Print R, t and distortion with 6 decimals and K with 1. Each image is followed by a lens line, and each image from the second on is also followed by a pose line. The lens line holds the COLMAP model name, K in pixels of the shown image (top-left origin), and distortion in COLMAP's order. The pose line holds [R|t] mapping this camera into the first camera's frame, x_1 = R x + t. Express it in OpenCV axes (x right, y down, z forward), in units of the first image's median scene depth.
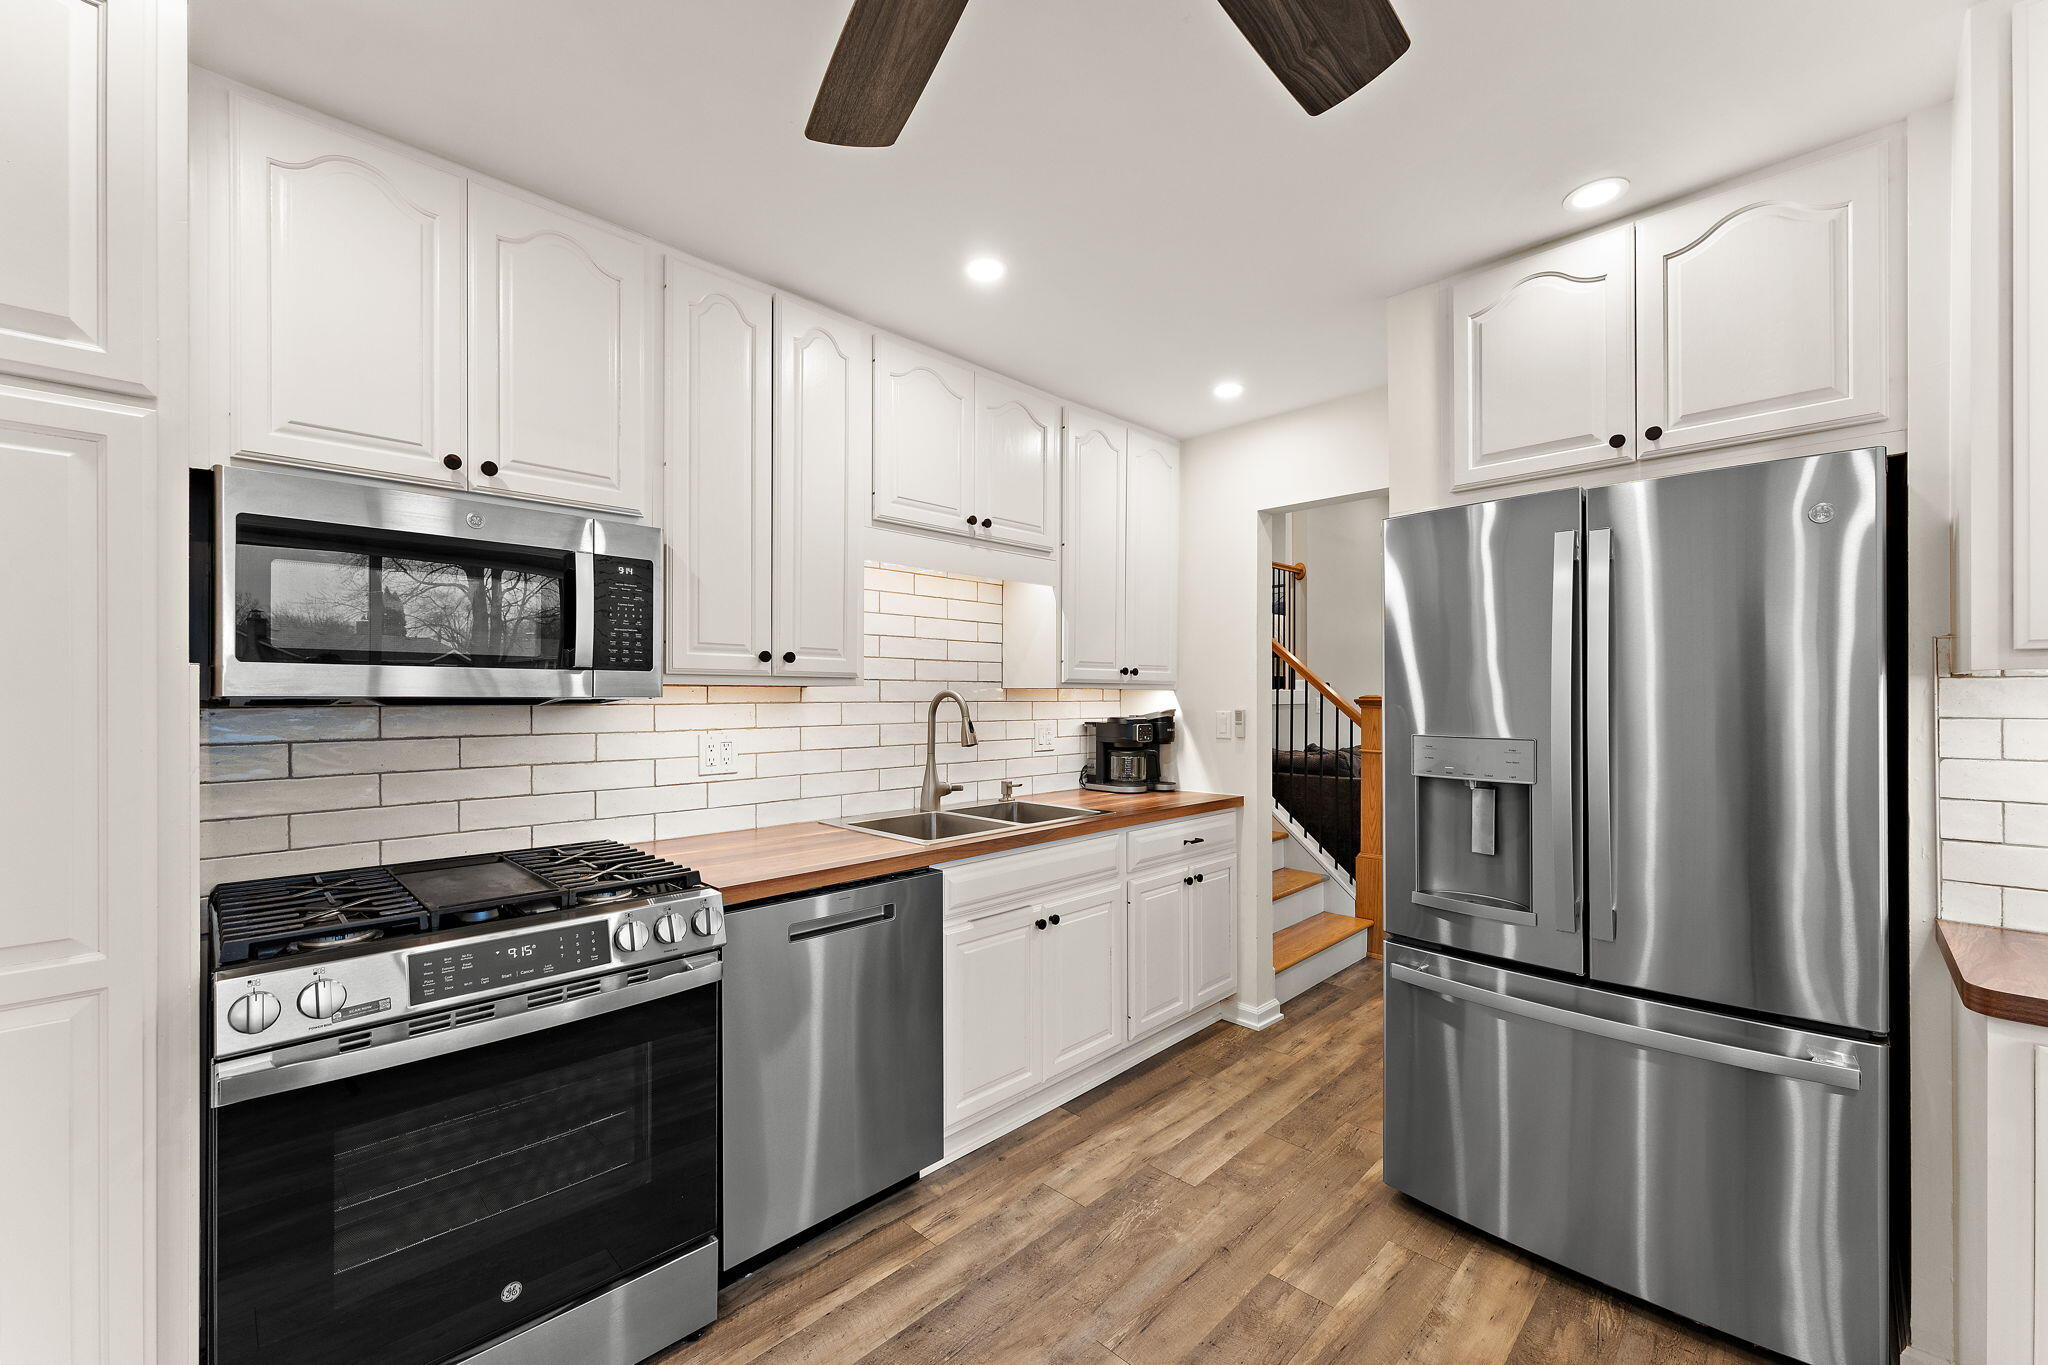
lens RADIAL K [[813.6, 0, 1028.2], [0, 813.6, 699.6], [0, 0, 1]] dist [0.000376, 0.000143]
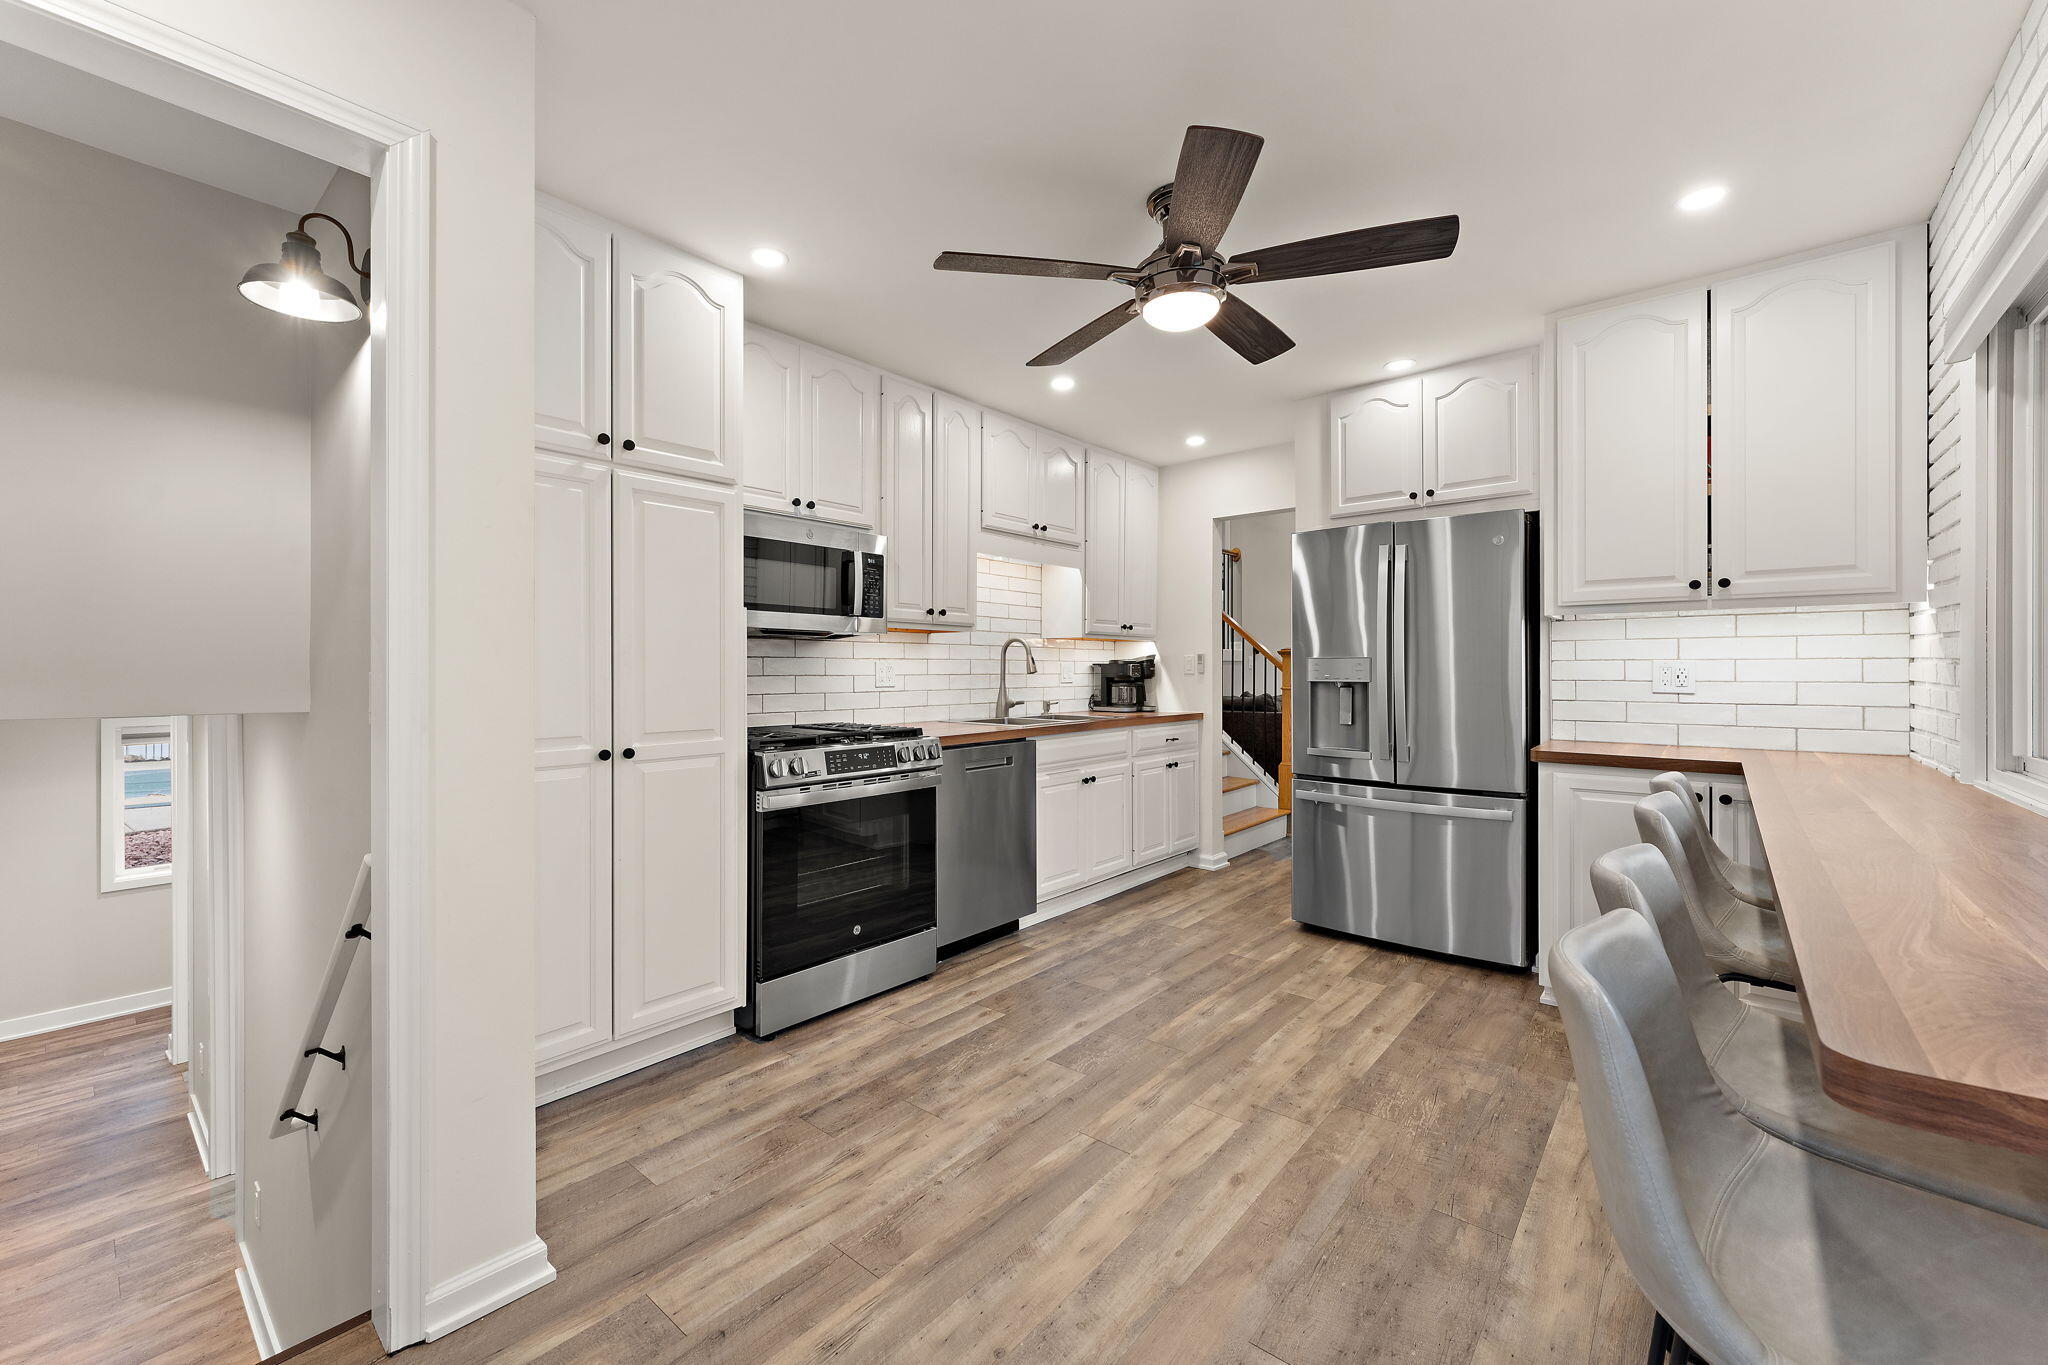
lens RADIAL K [[829.2, 0, 1023.9], [0, 829.2, 679.2], [0, 0, 1]] dist [0.000233, 0.000010]
pose [[0.996841, -0.002195, 0.079388, -0.215285], [0.001870, 0.999990, 0.004169, 0.062717], [-0.079397, -0.004007, 0.996835, -0.567046]]
